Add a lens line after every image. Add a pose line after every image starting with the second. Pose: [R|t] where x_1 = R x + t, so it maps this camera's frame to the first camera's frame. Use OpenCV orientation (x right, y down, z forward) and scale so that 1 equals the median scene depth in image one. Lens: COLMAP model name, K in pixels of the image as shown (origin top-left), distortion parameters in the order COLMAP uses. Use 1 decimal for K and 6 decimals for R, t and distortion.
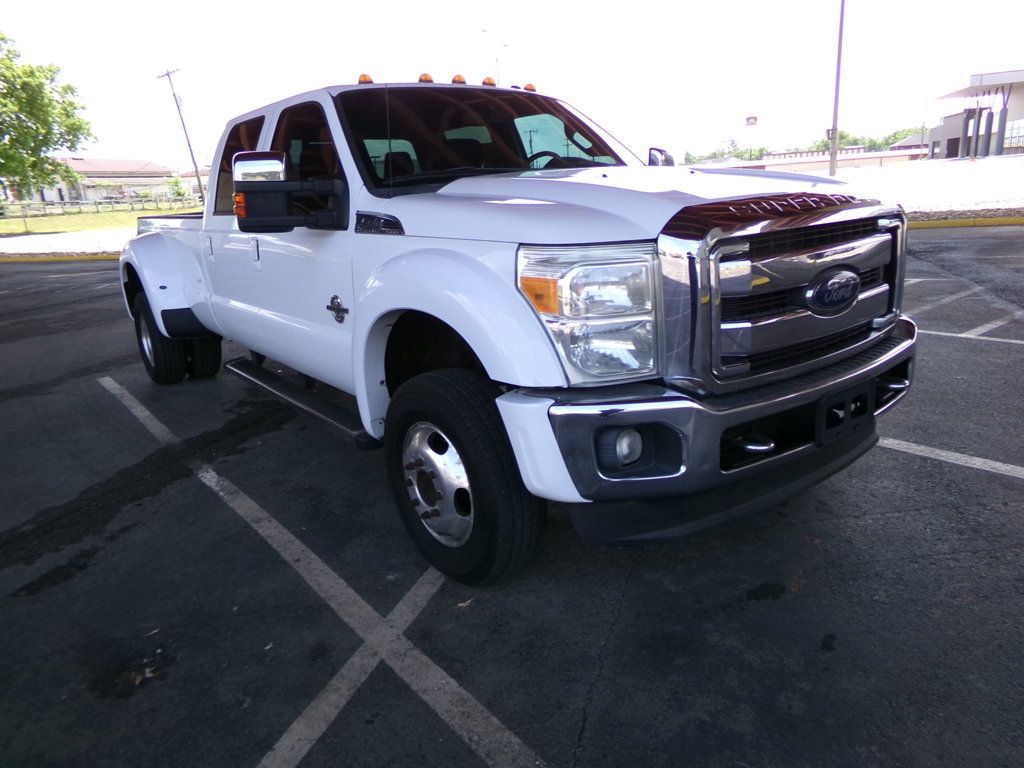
lens RADIAL K [[668.8, 0, 518.2], [0, 668.8, 385.5], [0, 0, 1]] dist [0.005288, 0.015632]
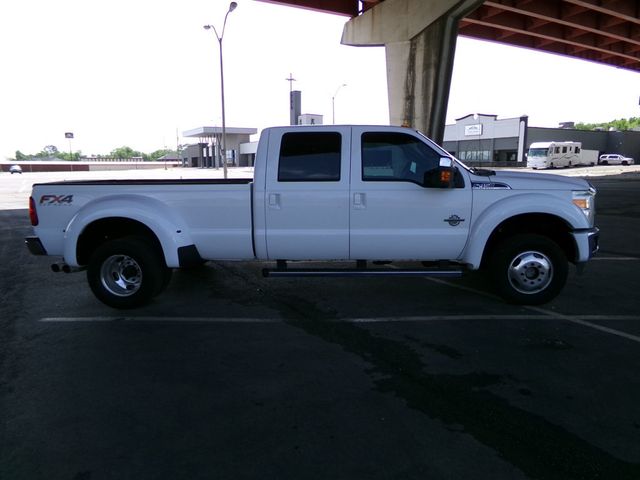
lens RADIAL K [[418.0, 0, 323.9], [0, 418.0, 240.9], [0, 0, 1]] dist [0.005288, 0.015632]
pose [[0.669394, -0.076565, 0.738951, -2.145787], [0.180785, 0.981562, -0.062066, -0.038251], [-0.720575, 0.175138, 0.670894, 0.423565]]
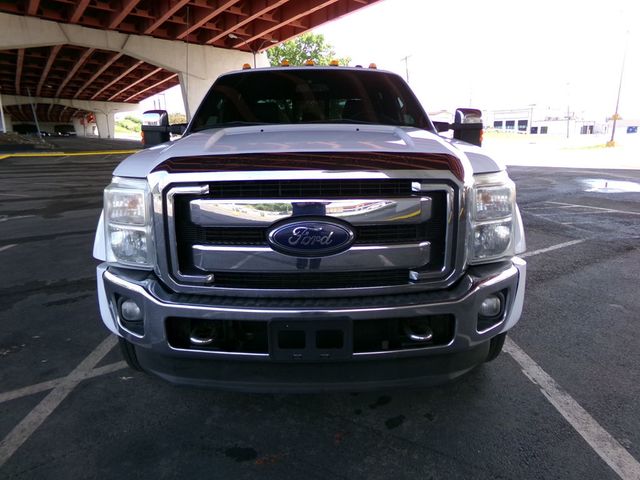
lens RADIAL K [[418.0, 0, 323.9], [0, 418.0, 240.9], [0, 0, 1]] dist [0.005288, 0.015632]
pose [[0.812203, 0.189094, -0.551879, 0.845692], [-0.199175, 0.979049, 0.042331, -0.158794], [0.548321, 0.075539, 0.832849, 0.366035]]
